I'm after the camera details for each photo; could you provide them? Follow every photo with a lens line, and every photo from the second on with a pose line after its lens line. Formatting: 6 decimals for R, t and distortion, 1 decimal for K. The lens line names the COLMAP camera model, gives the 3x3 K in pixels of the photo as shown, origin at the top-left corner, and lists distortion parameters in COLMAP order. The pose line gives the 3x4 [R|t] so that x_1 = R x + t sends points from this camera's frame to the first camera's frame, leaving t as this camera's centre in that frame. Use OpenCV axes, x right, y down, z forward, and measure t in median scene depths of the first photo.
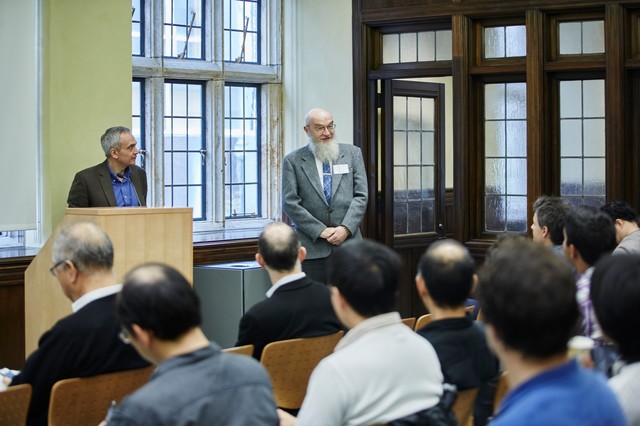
lens RADIAL K [[1286.2, 0, 320.0], [0, 1286.2, 213.0], [0, 0, 1]] dist [-0.362017, 0.246650]
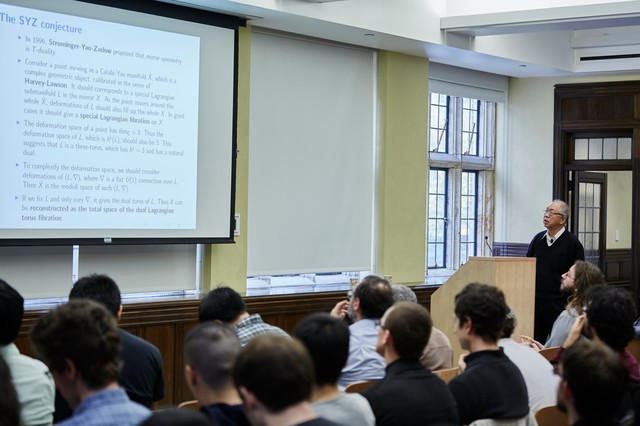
lens RADIAL K [[1305.6, 0, 320.0], [0, 1305.6, 213.0], [0, 0, 1]] dist [-0.043791, 0.103626]
pose [[0.998829, 0.024044, 0.041993, -0.288347], [-0.022102, 0.998692, -0.046111, 0.014301], [-0.043047, 0.045129, 0.998053, -0.415739]]
